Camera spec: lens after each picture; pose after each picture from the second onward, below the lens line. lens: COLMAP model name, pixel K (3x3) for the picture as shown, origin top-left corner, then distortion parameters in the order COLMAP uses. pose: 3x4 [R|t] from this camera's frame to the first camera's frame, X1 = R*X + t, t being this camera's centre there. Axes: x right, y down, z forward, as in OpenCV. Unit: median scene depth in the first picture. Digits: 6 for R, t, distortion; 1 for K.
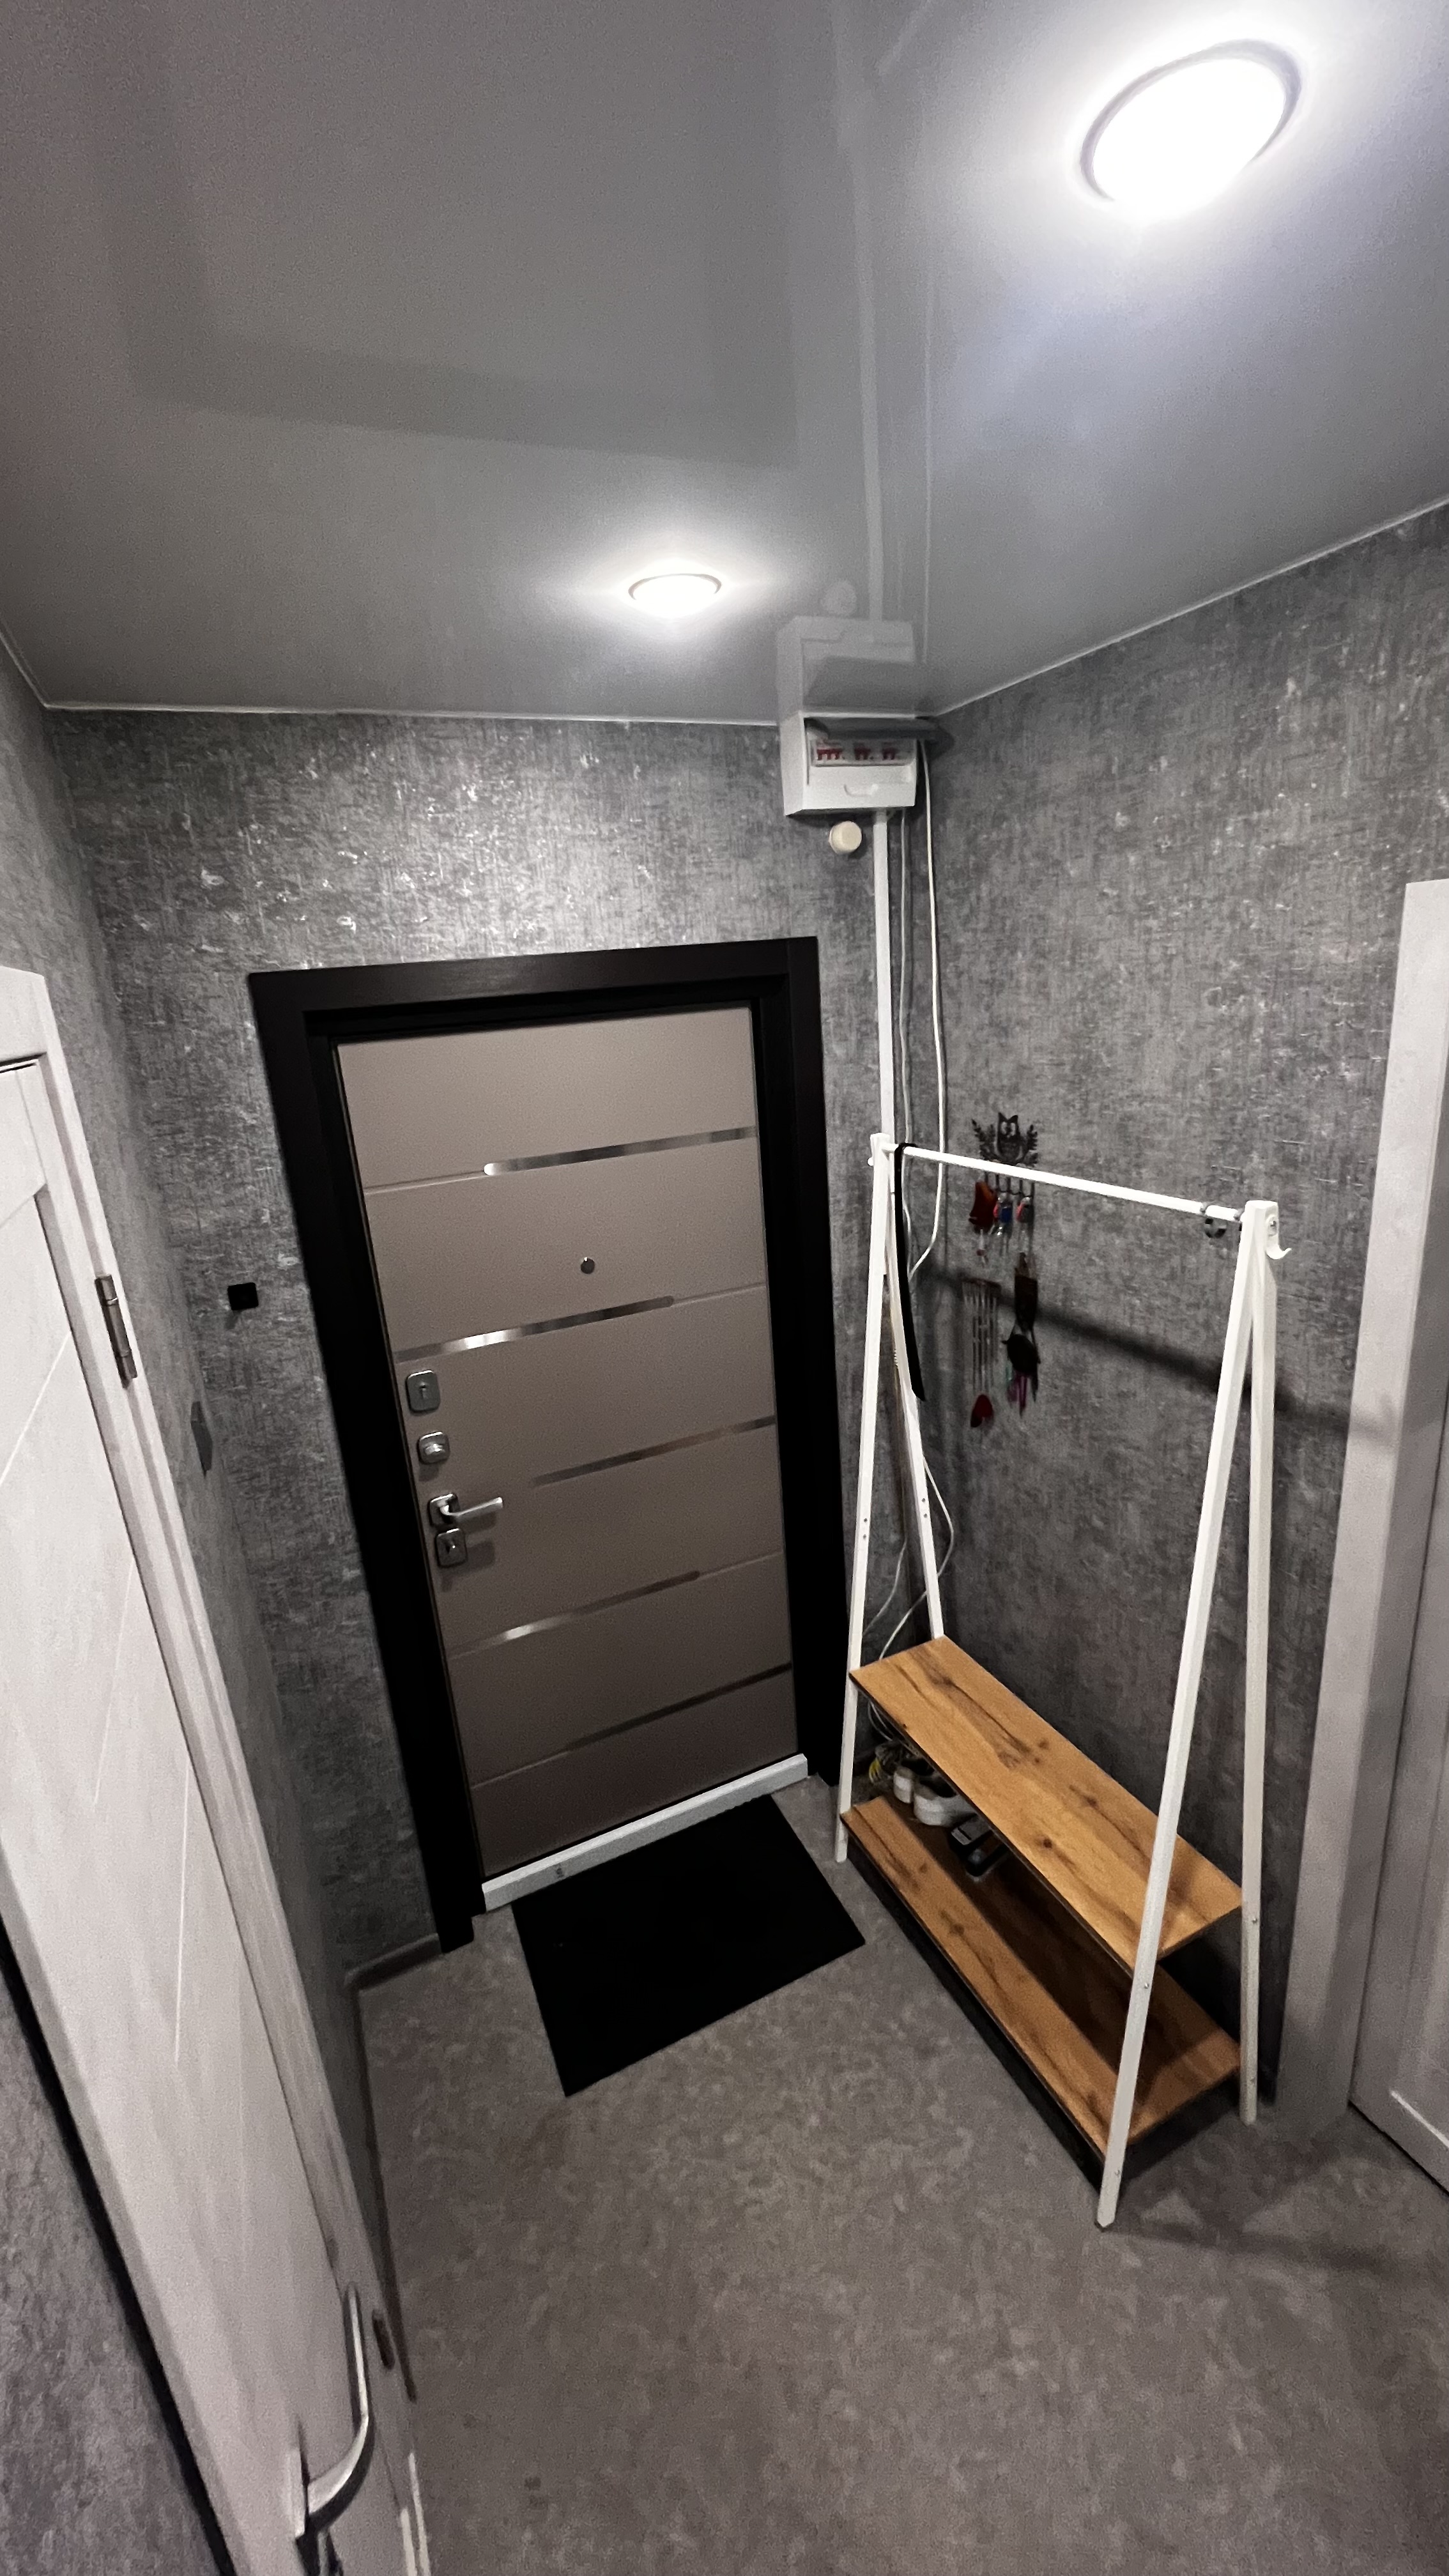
lens RADIAL K [[1030.9, 0, 699.9], [0, 1030.9, 1284.2], [0, 0, 1]] dist [-0.002292, -0.000386]
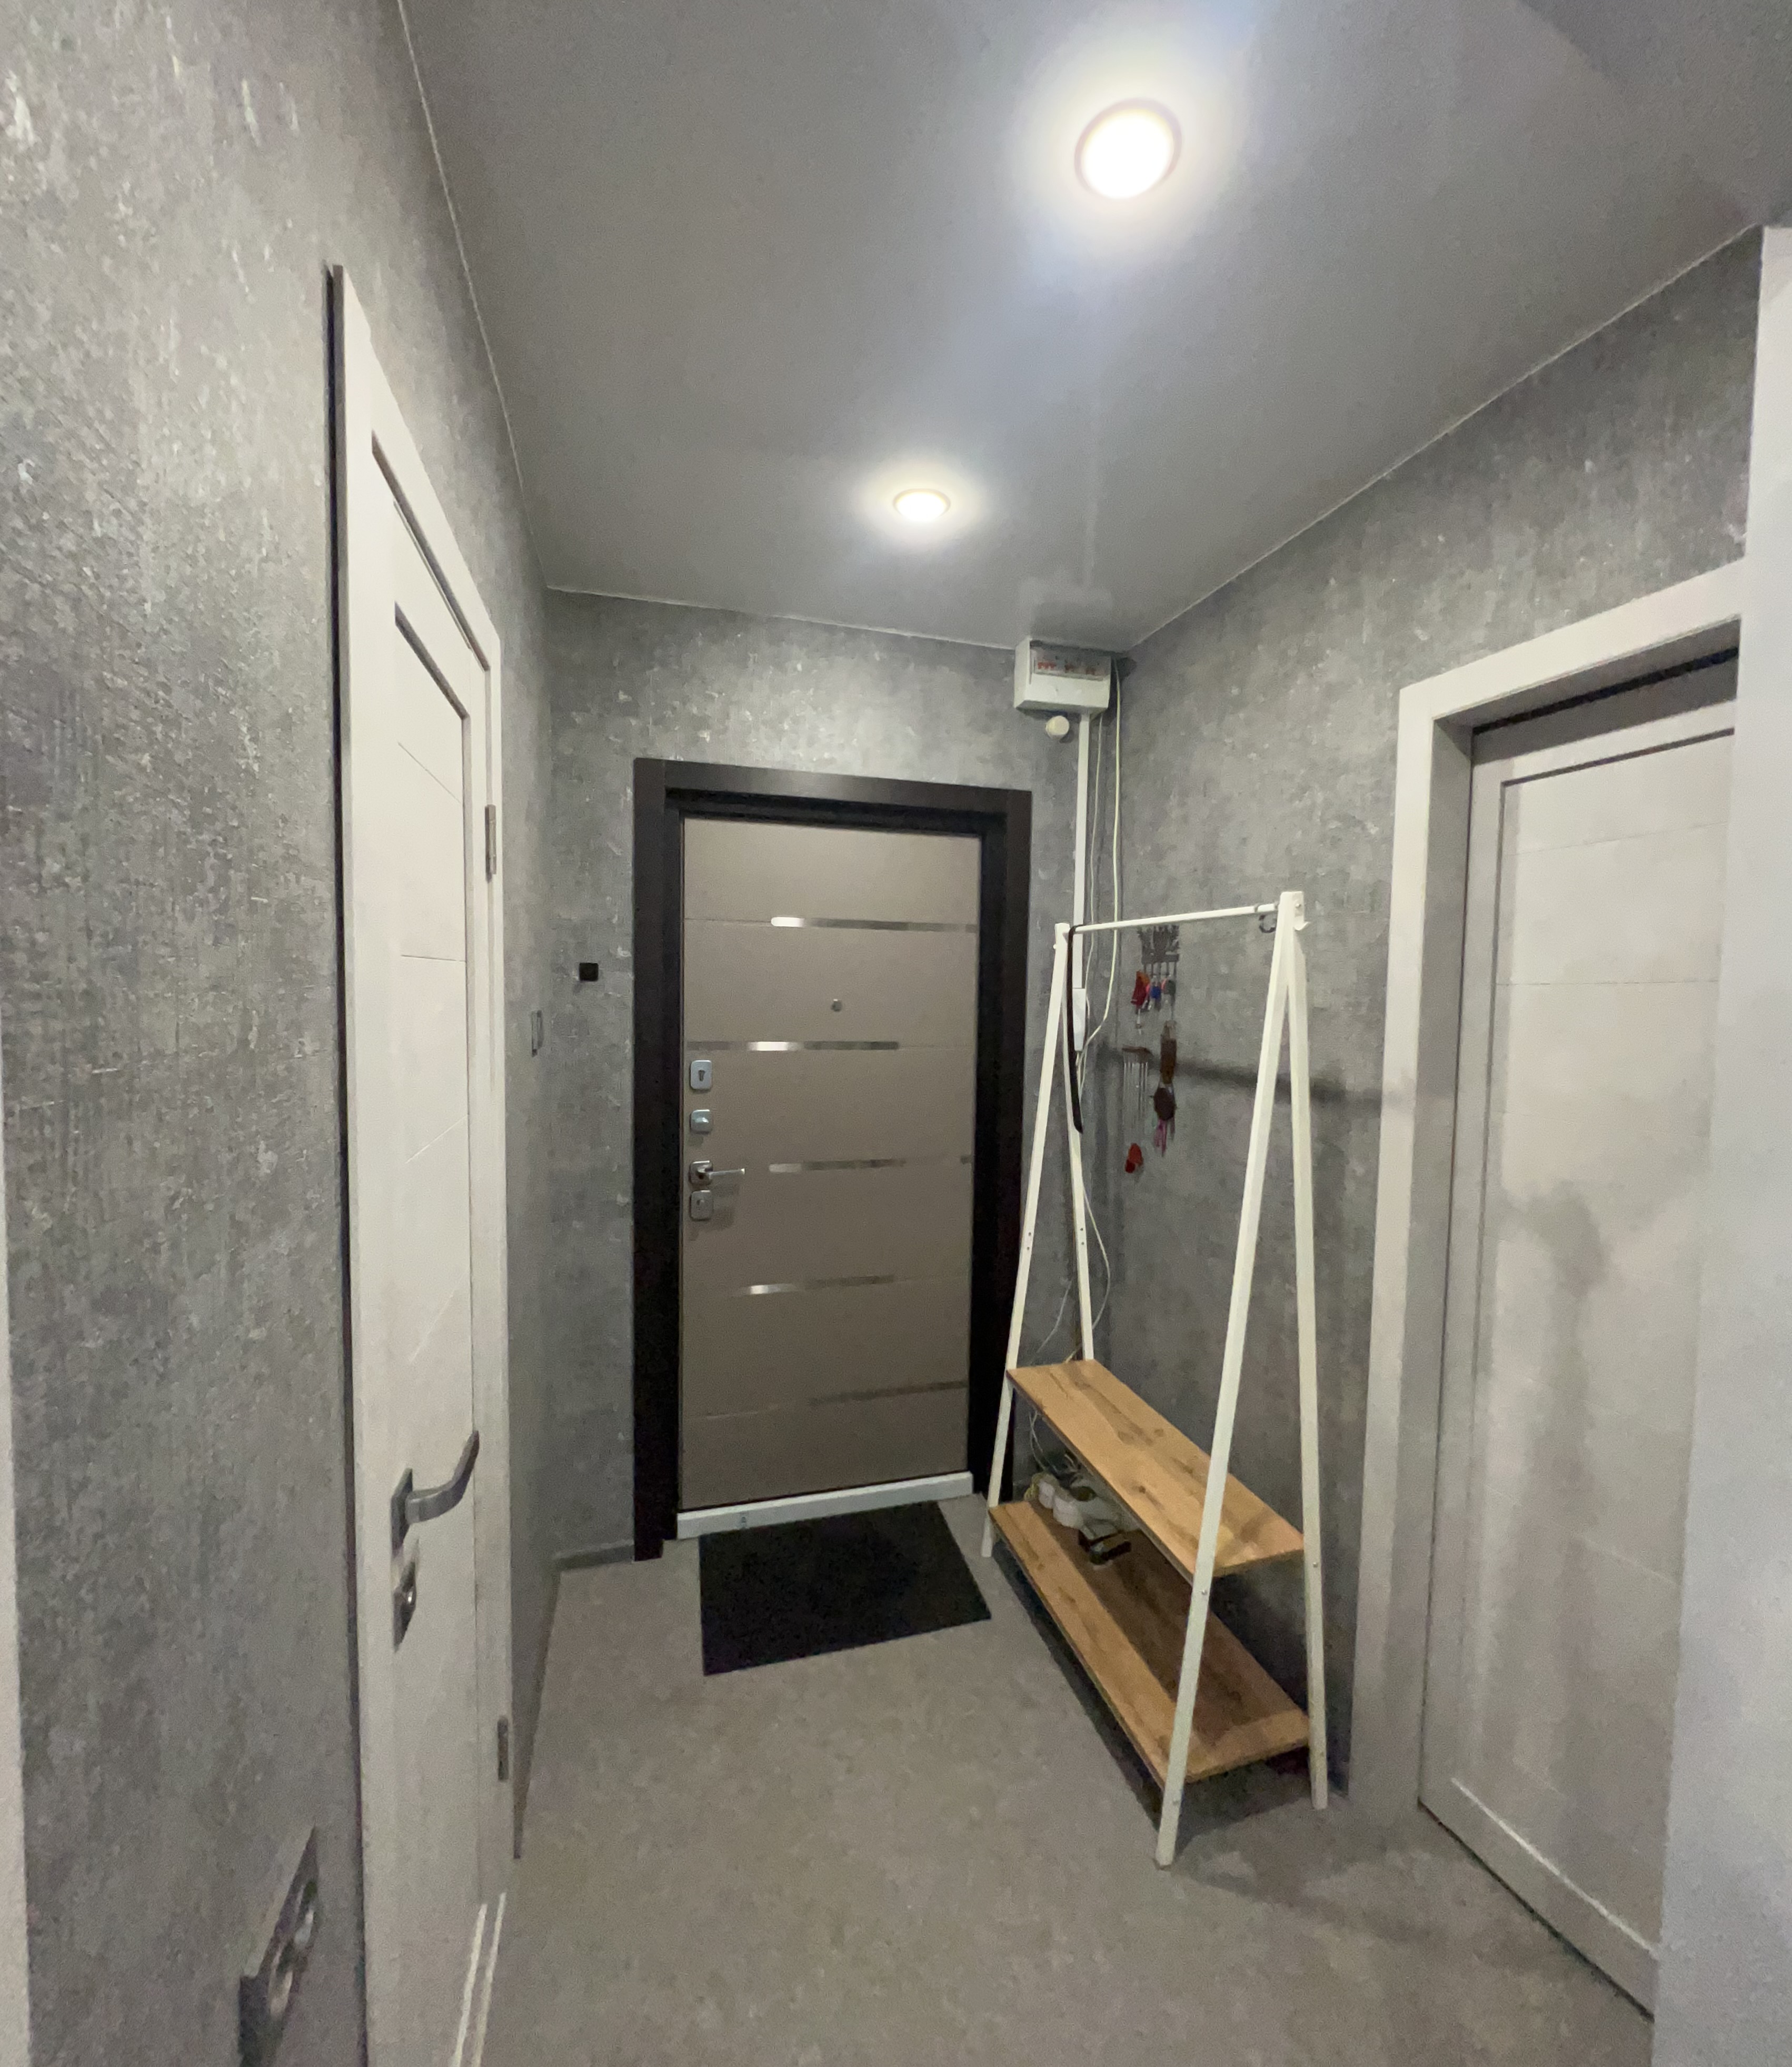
lens RADIAL K [[876.2, 0, 899.2], [0, 876.2, 1036.5], [0, 0, 1]] dist [0.007629, 0.000640]
pose [[0.984975, 0.103382, -0.138332, 0.154501], [-0.132561, 0.966008, -0.221939, 0.308807], [0.110685, 0.236942, 0.965198, -0.097626]]
